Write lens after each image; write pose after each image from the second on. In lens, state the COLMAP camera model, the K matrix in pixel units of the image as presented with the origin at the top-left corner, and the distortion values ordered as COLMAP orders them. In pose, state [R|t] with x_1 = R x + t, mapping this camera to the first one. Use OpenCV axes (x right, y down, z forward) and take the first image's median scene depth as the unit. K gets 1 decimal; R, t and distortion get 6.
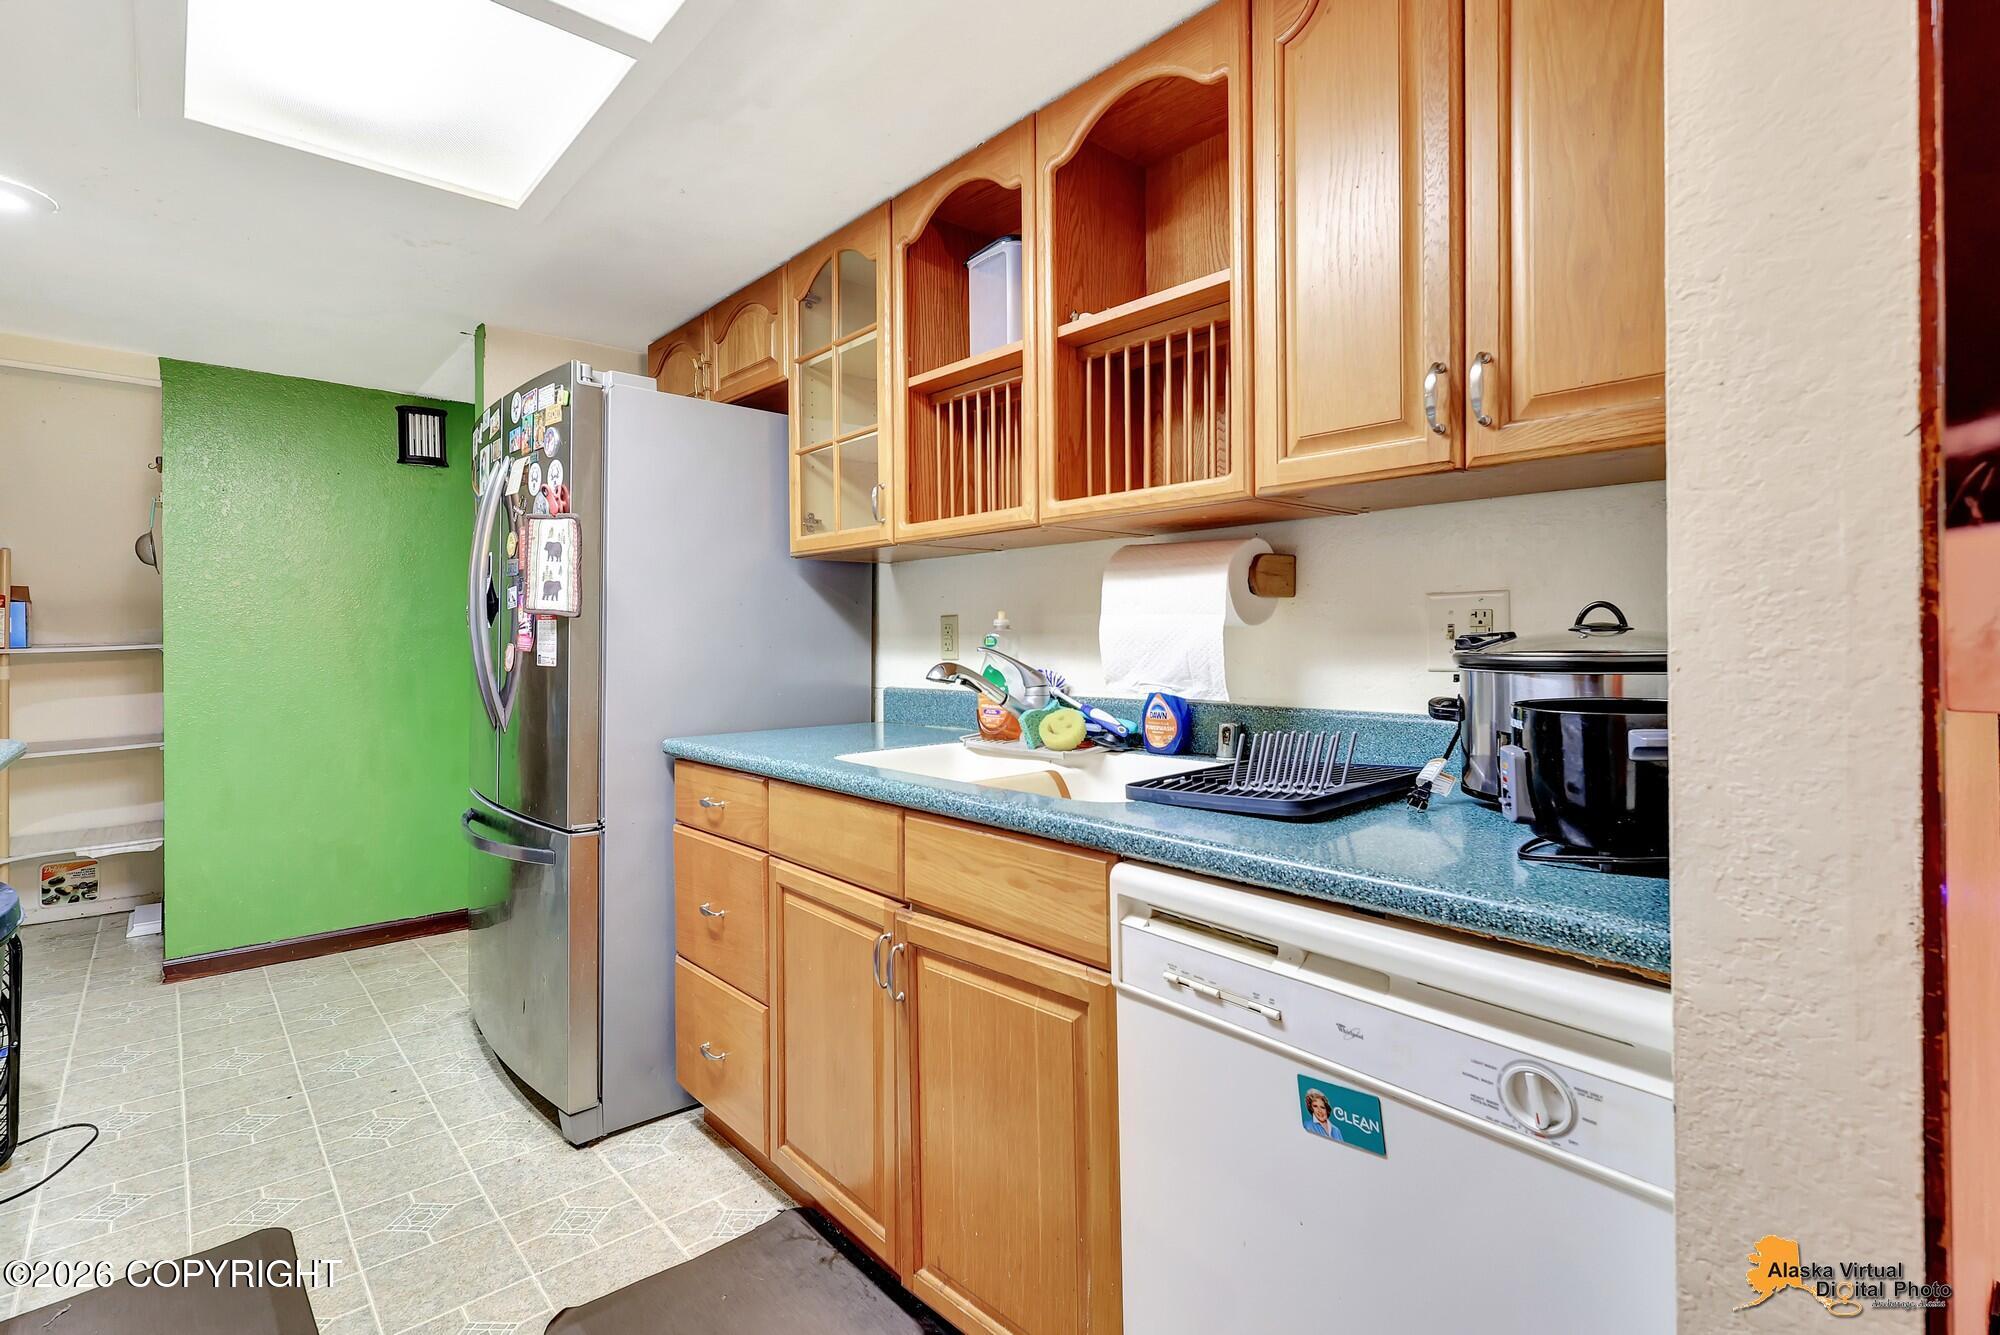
lens RADIAL K [[932.7, 0, 1004.8], [0, 932.7, 653.1], [0, 0, 1]] dist [-0.000606, 0.002724]
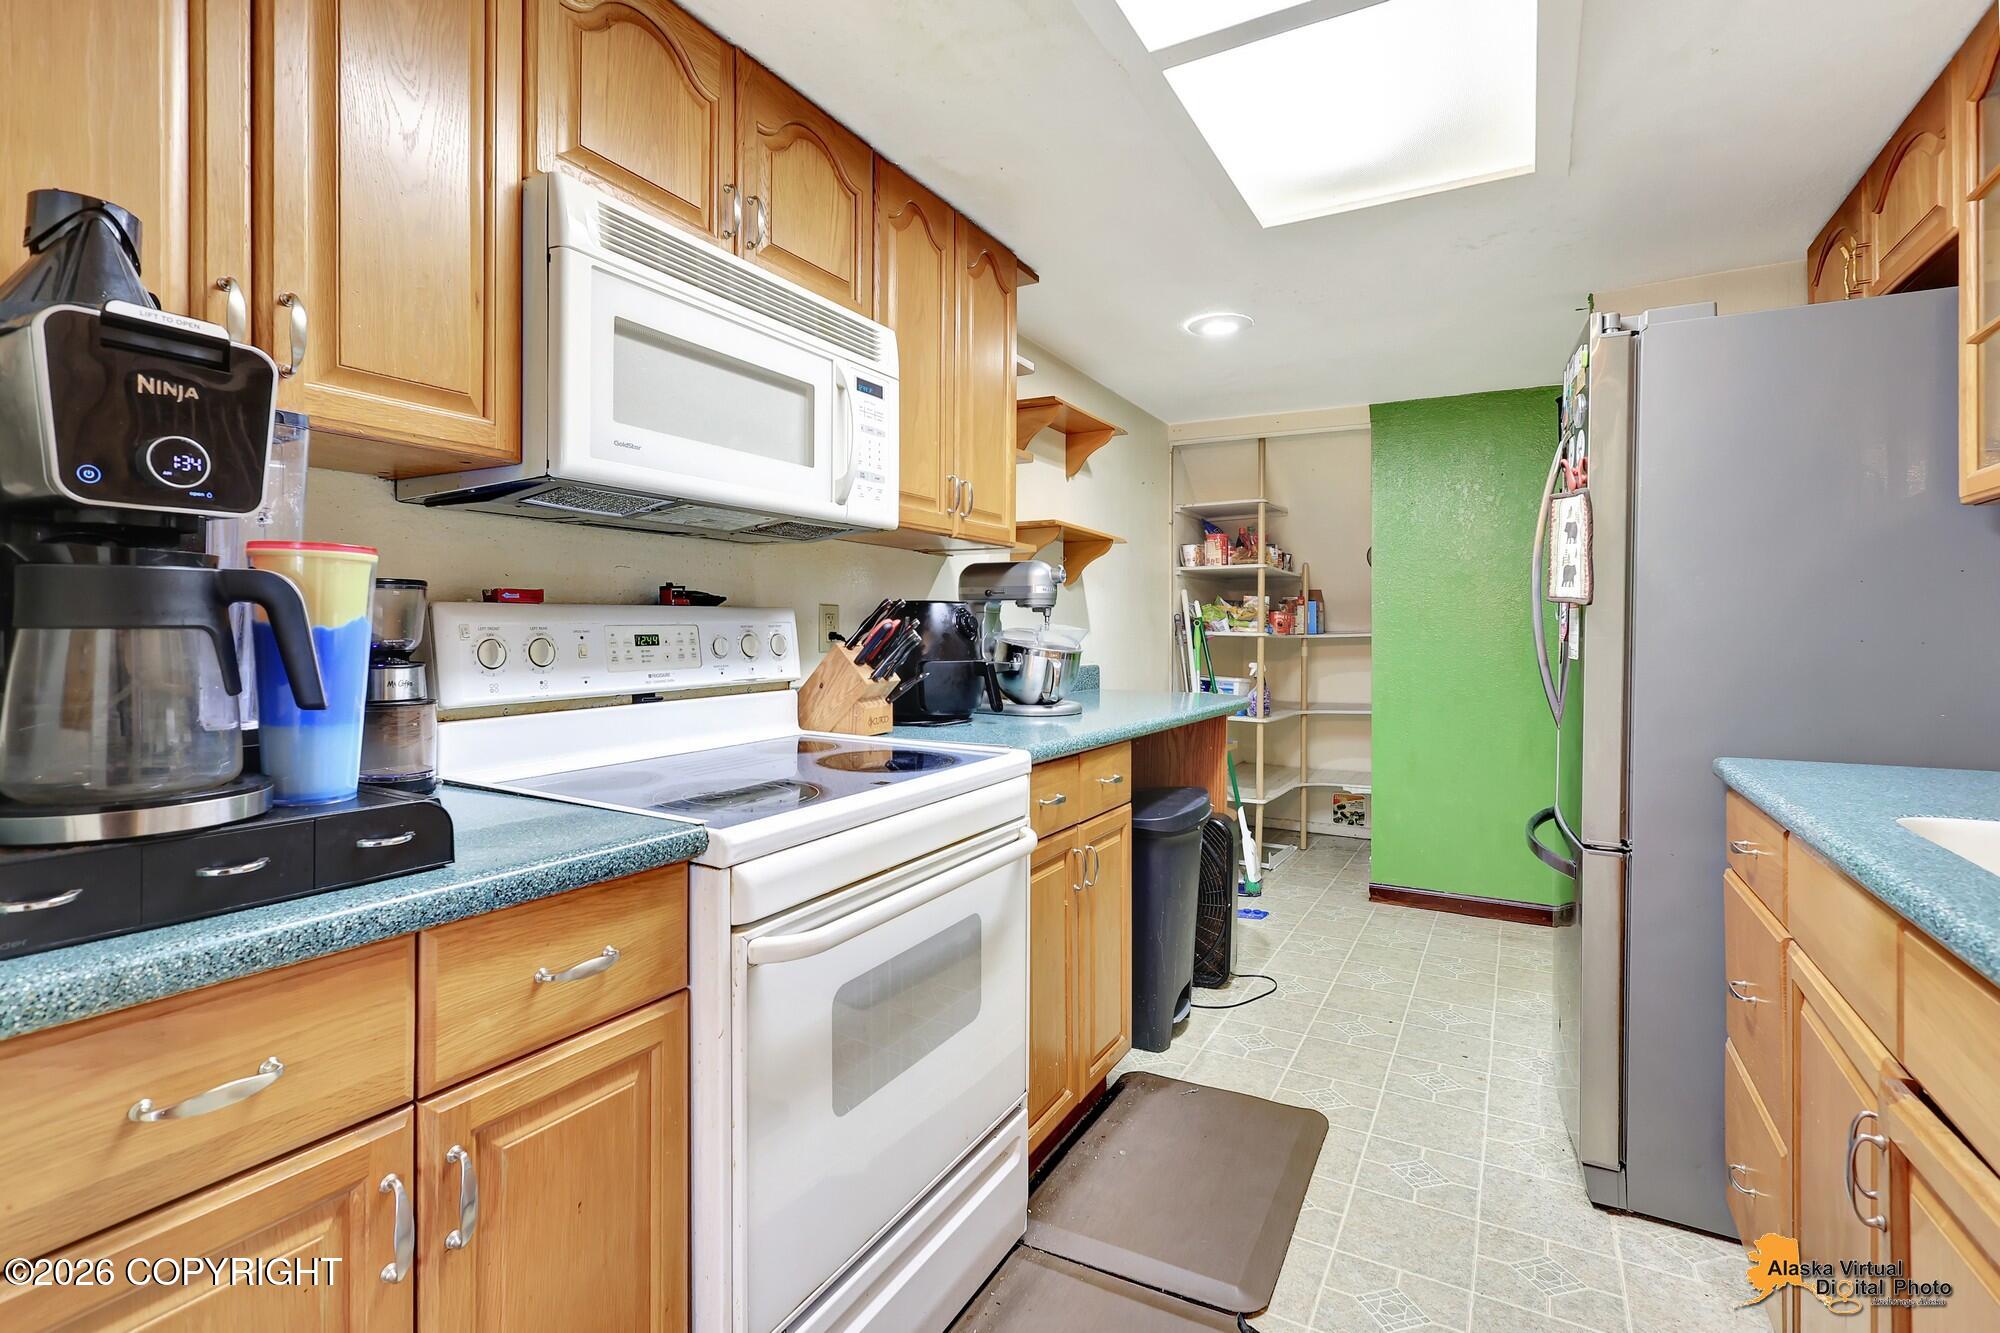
lens RADIAL K [[932.7, 0, 1008.4], [0, 932.7, 646.0], [0, 0, 1]] dist [-0.000606, 0.002724]
pose [[0.330800, 0.021625, -0.943453, 0.167963], [-0.018996, 0.999687, 0.016253, -0.002891], [0.943510, 0.012545, 0.331108, 0.164331]]
